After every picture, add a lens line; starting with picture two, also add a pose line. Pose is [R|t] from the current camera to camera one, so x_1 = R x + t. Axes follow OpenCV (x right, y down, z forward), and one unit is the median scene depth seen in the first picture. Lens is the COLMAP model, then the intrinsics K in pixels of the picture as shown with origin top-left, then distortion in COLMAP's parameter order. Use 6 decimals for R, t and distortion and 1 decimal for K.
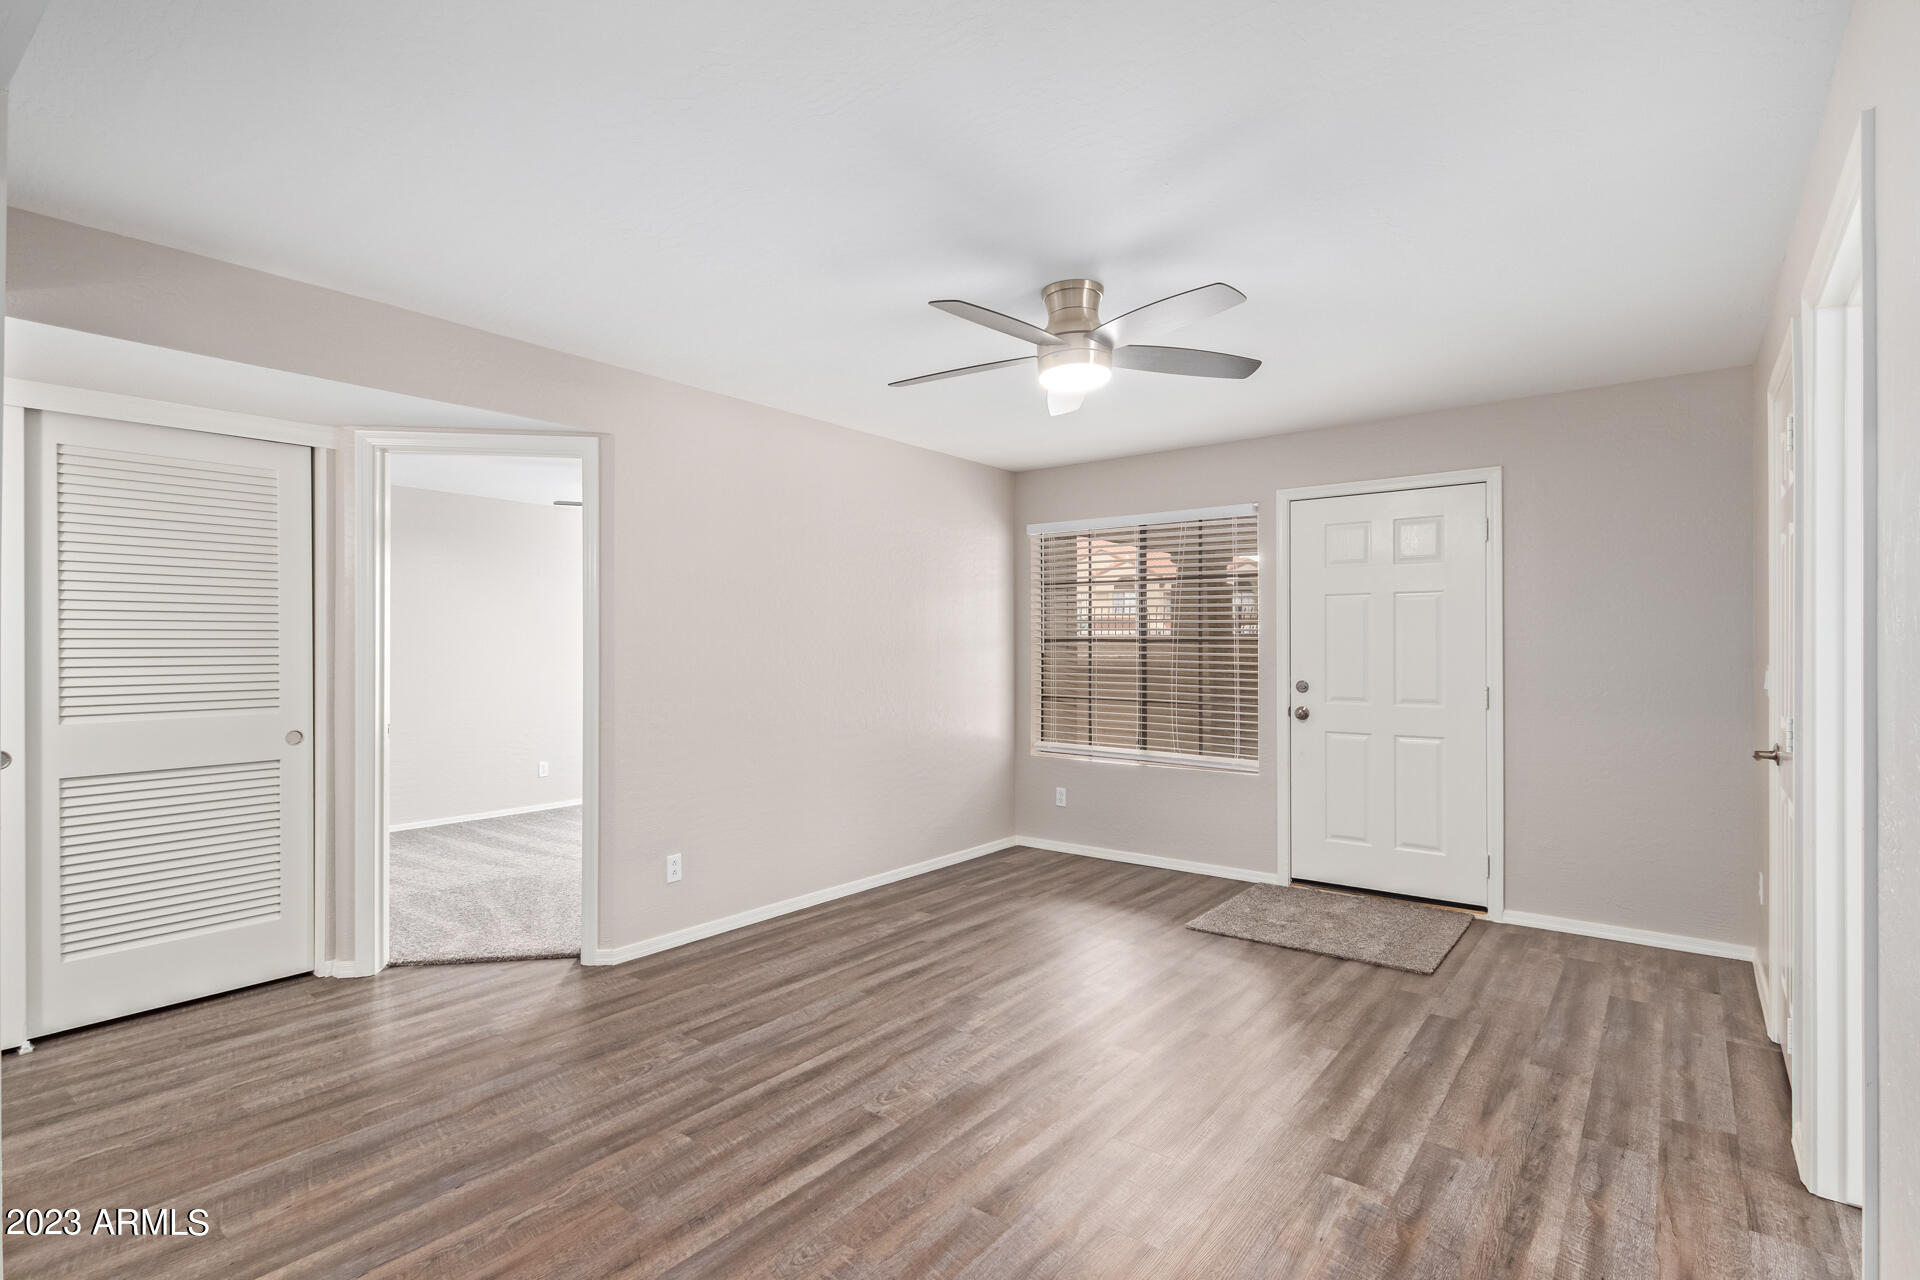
lens RADIAL K [[920.5, 0, 956.1], [0, 920.5, 656.0], [0, 0, 1]] dist [0.006619, 0.000391]
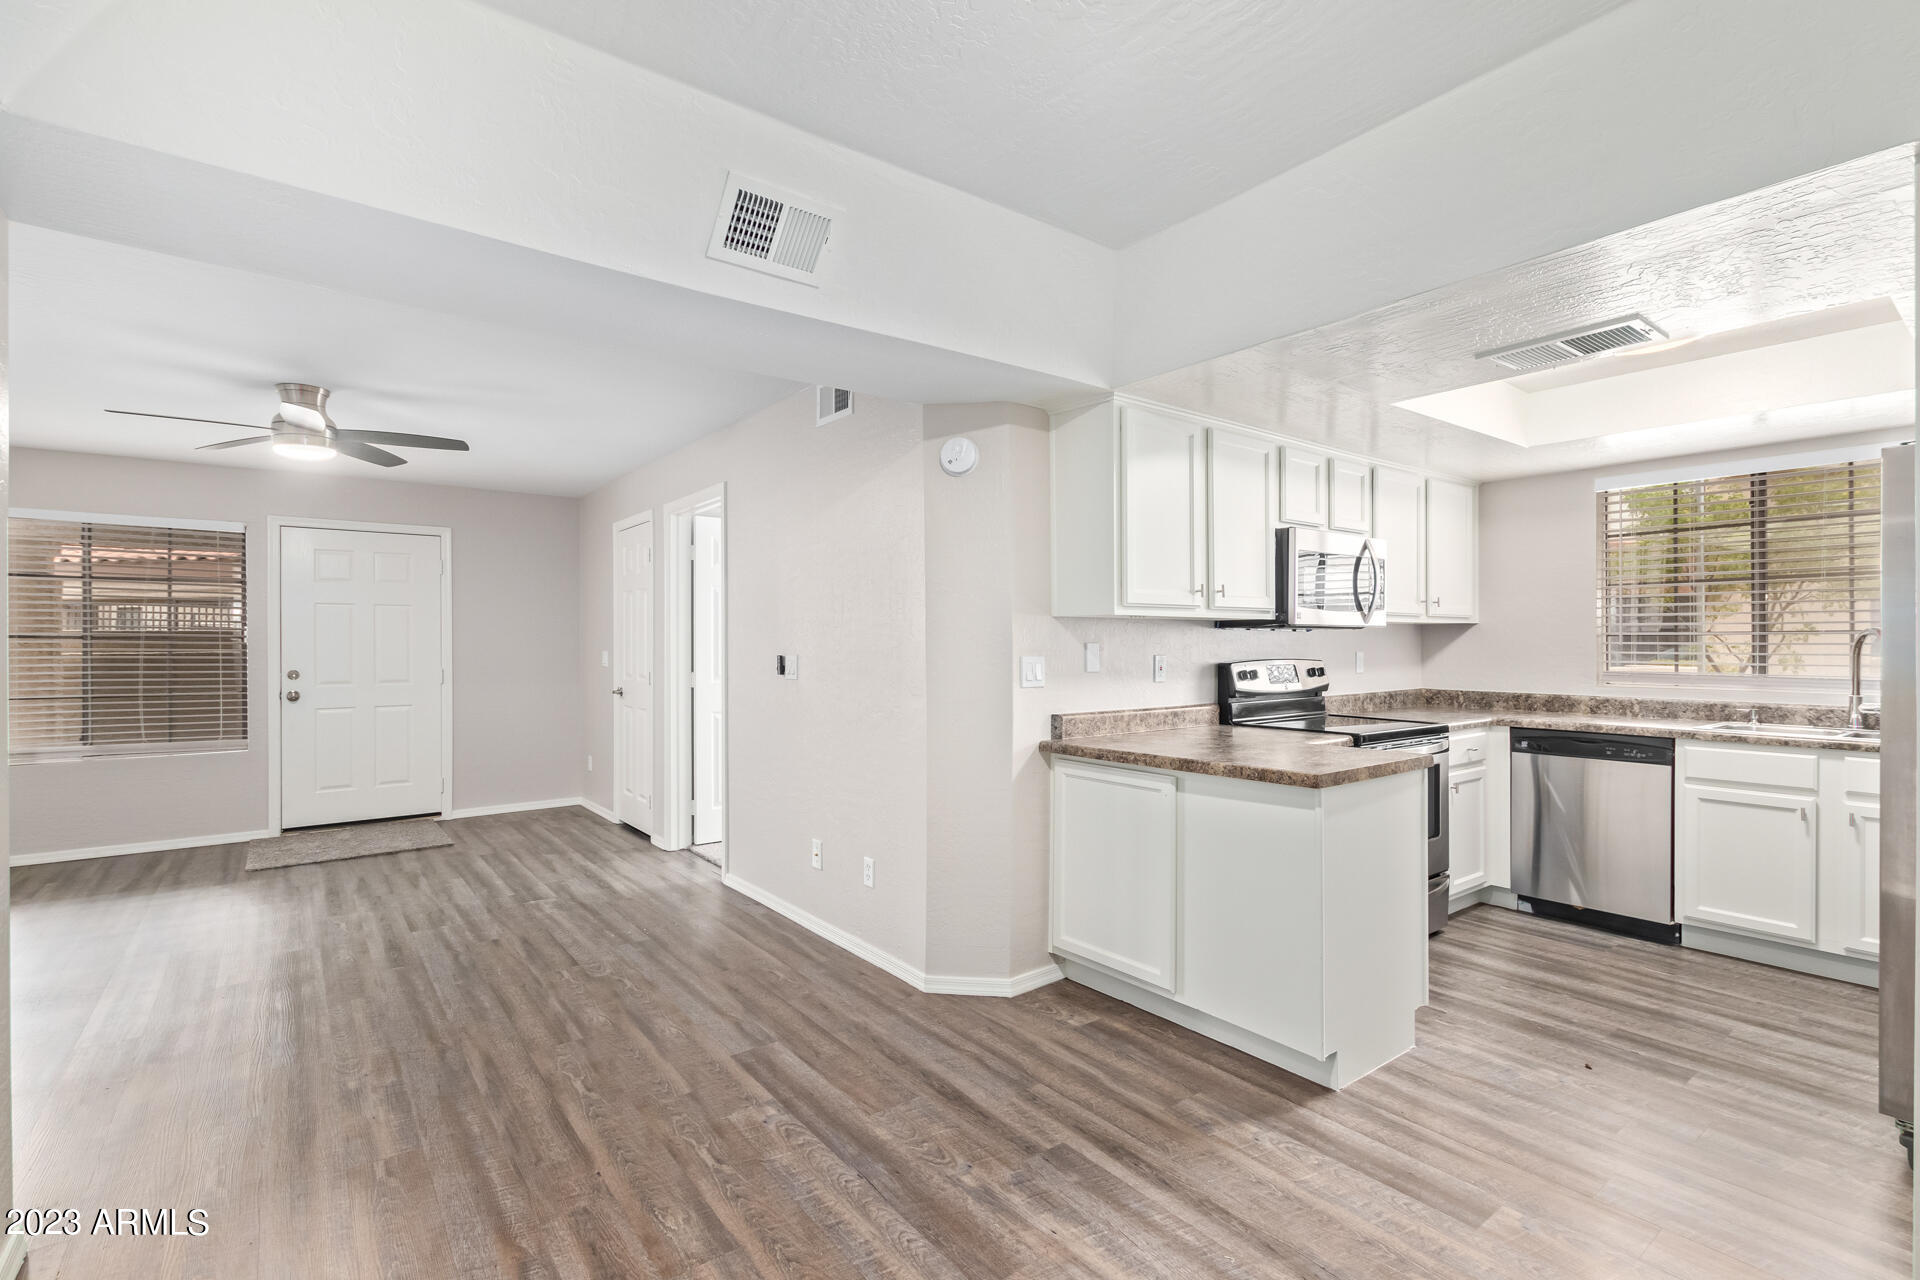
lens RADIAL K [[880.9, 0, 964.8], [0, 880.9, 642.2], [0, 0, 1]] dist [0.006728, -0.003537]
pose [[0.248633, 0.002075, 0.968595, -0.803037], [0.013712, 0.999890, -0.005662, 0.012251], [-0.968501, 0.014689, 0.248578, -0.270549]]
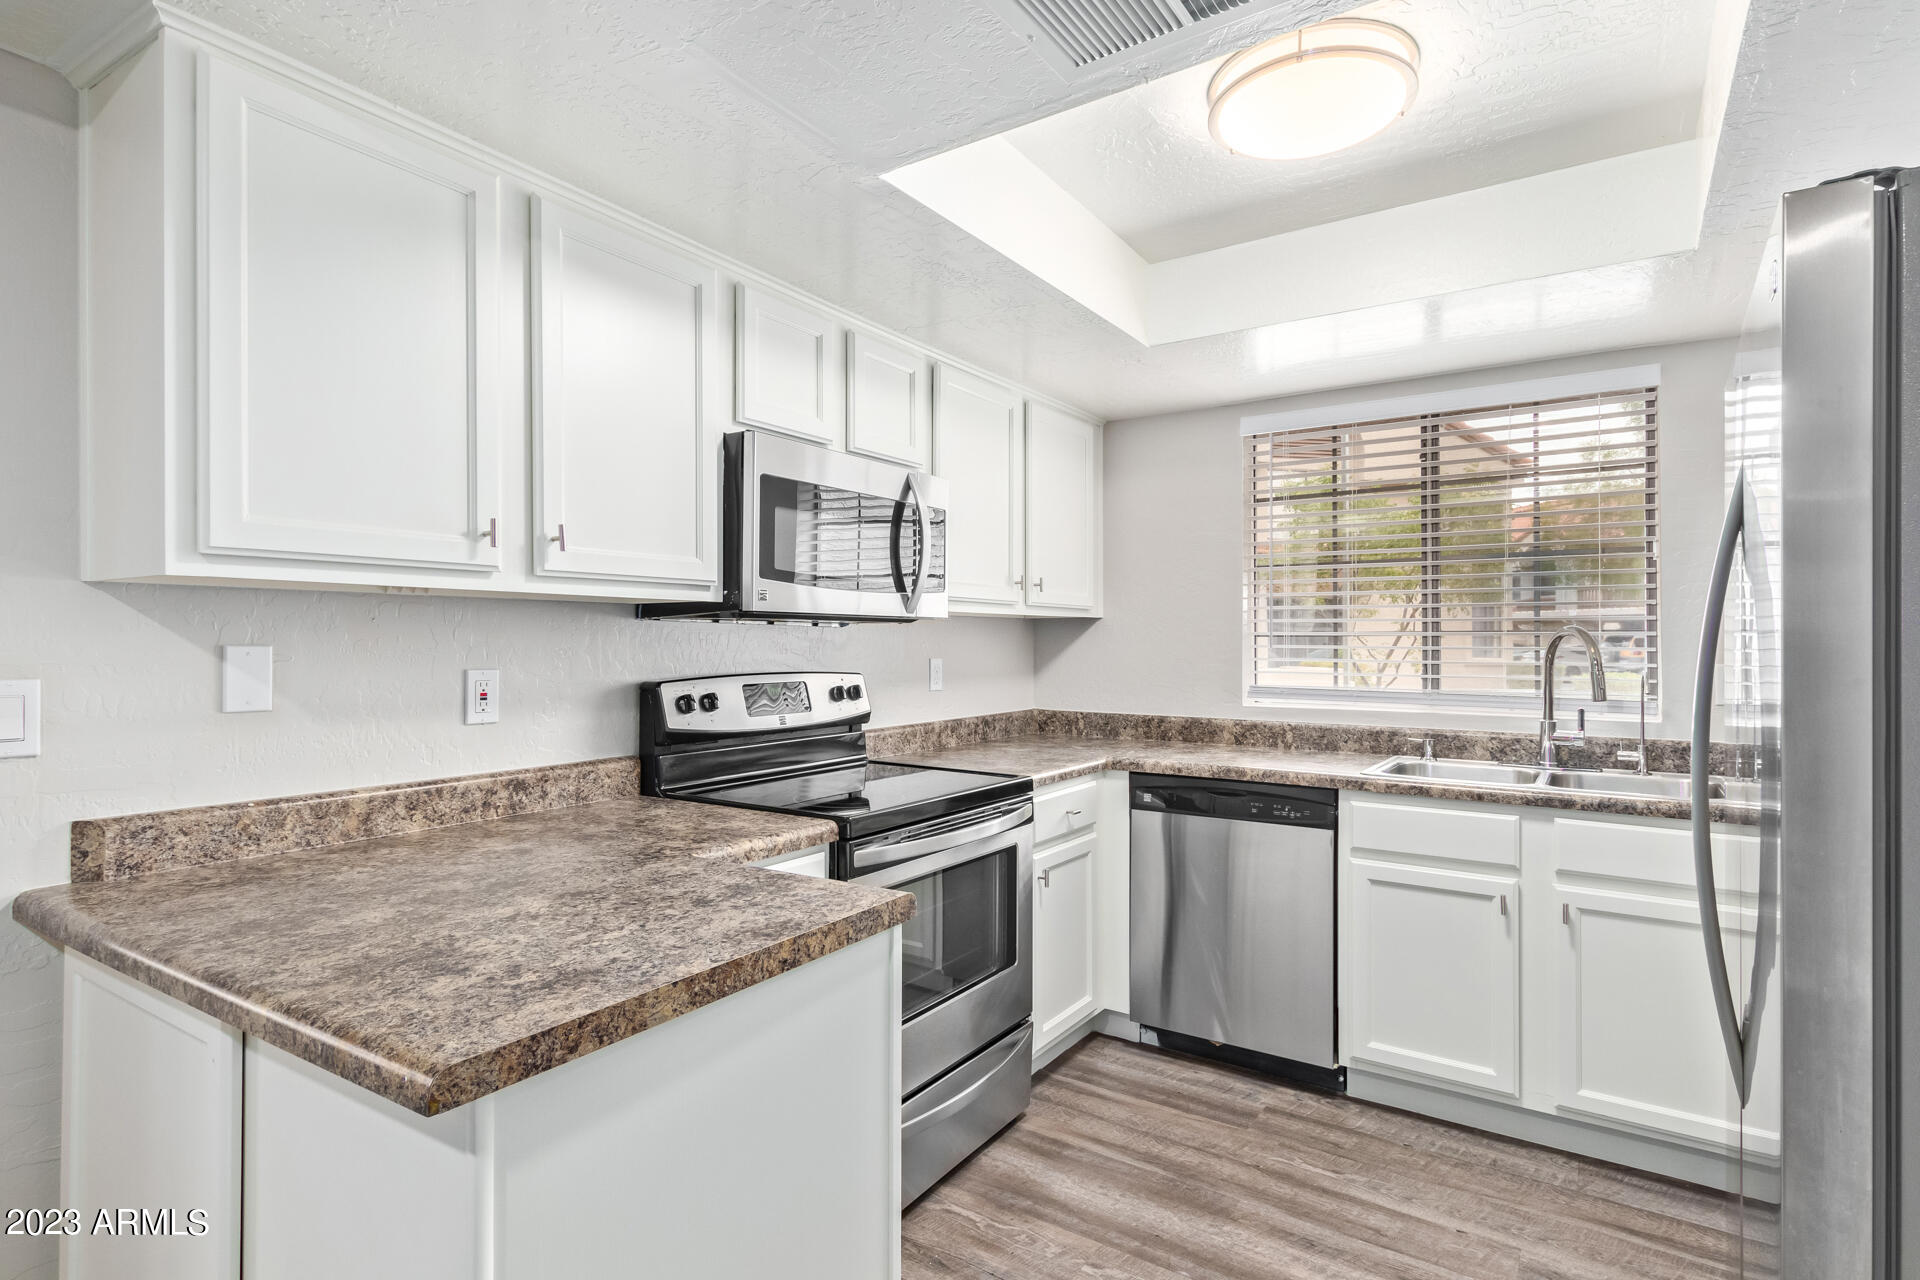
lens RADIAL K [[941.0, 0, 947.5], [0, 941.0, 638.9], [0, 0, 1]] dist [0.009072, 0.000606]
pose [[-0.050422, 0.006980, 0.998704, -0.296124], [0.013257, 0.999892, -0.006319, 0.013772], [-0.998640, 0.012921, -0.050509, -0.484746]]
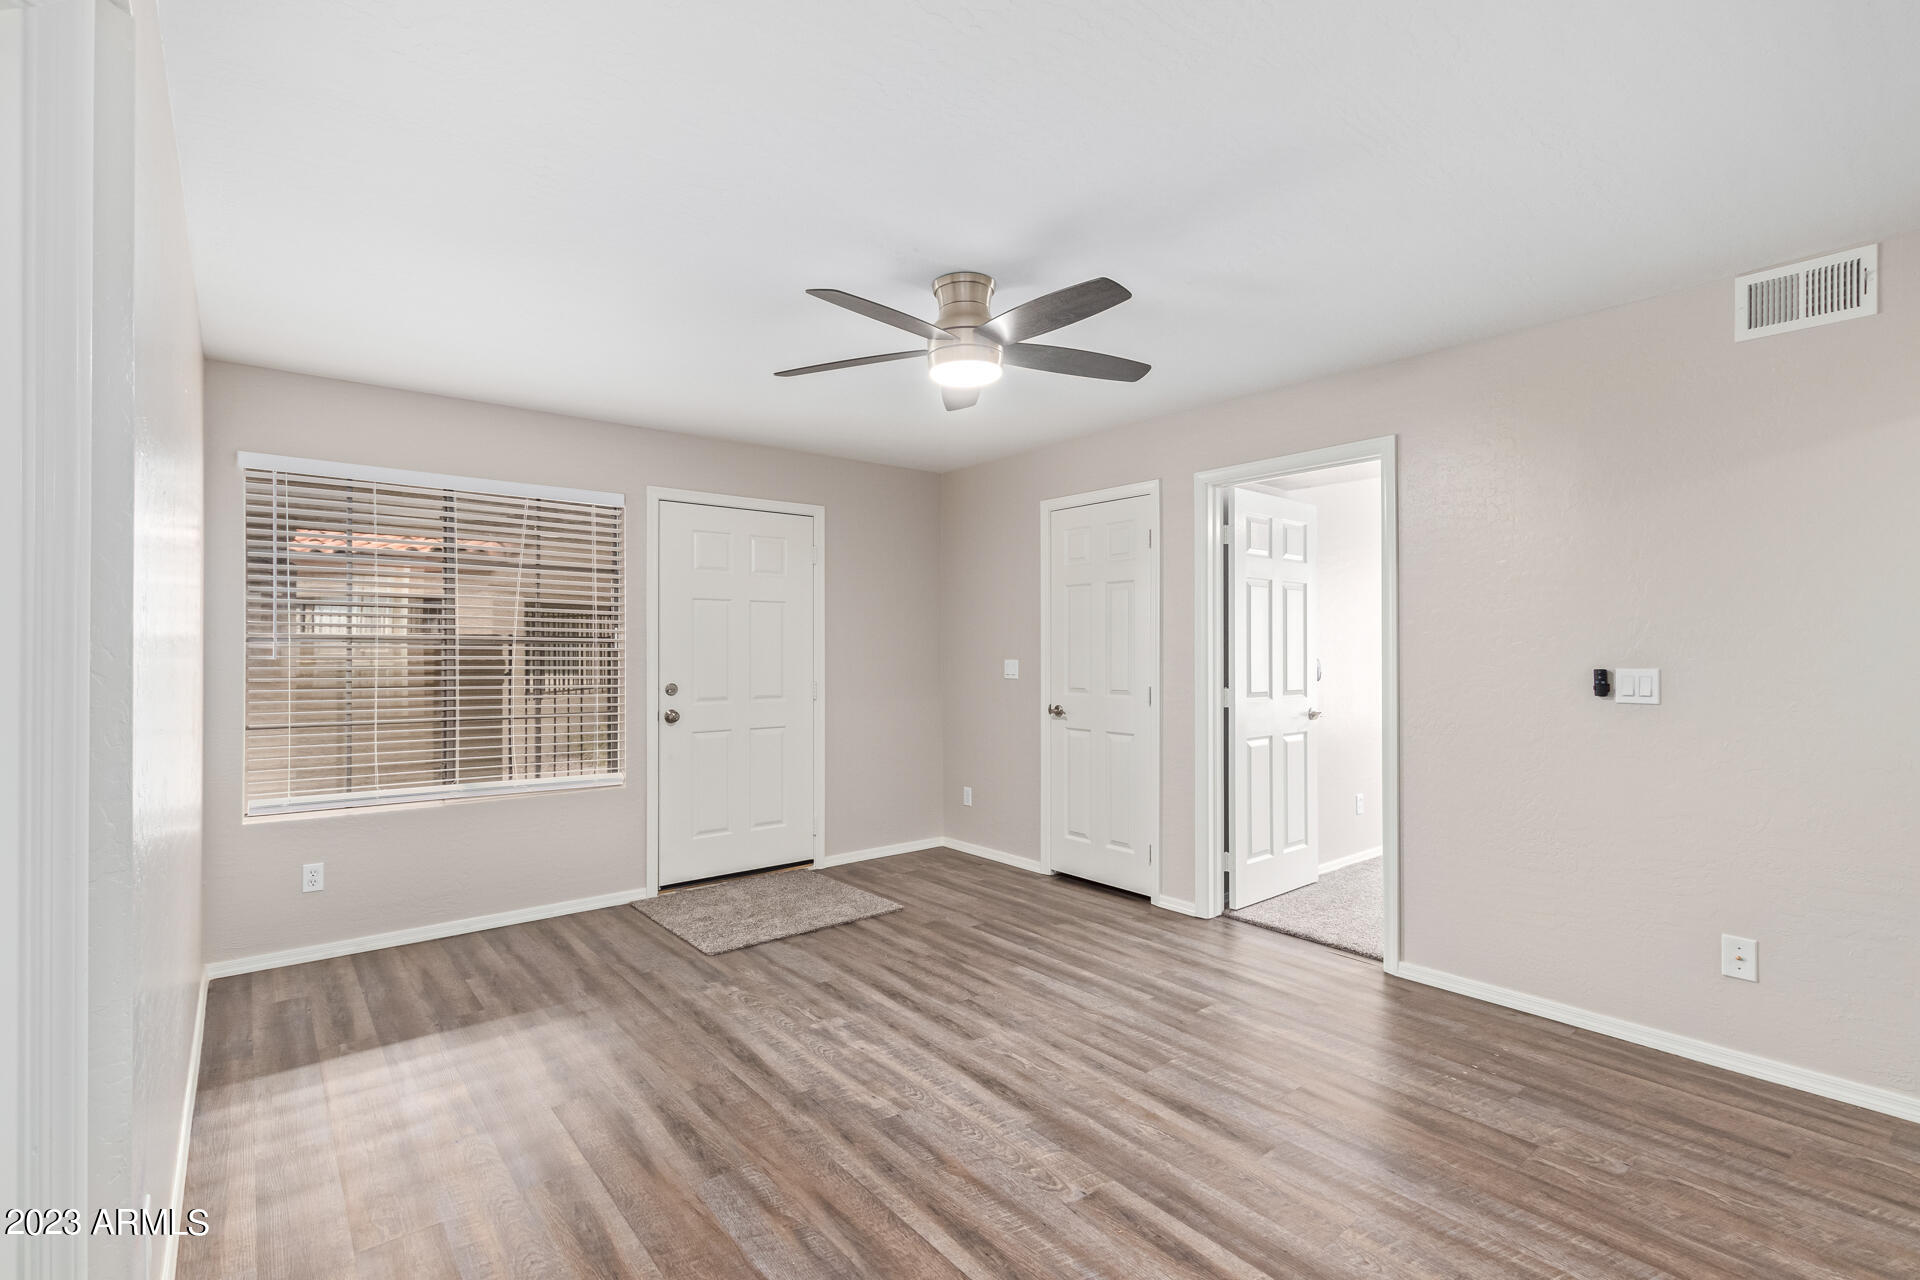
lens RADIAL K [[880.9, 0, 958.8], [0, 880.9, 662.8], [0, 0, 1]] dist [0.006728, -0.003537]
pose [[0.227252, -0.017553, 0.973678, -0.671126], [0.013187, 0.999801, 0.014946, -0.008073], [-0.973747, 0.009443, 0.227438, 0.687259]]
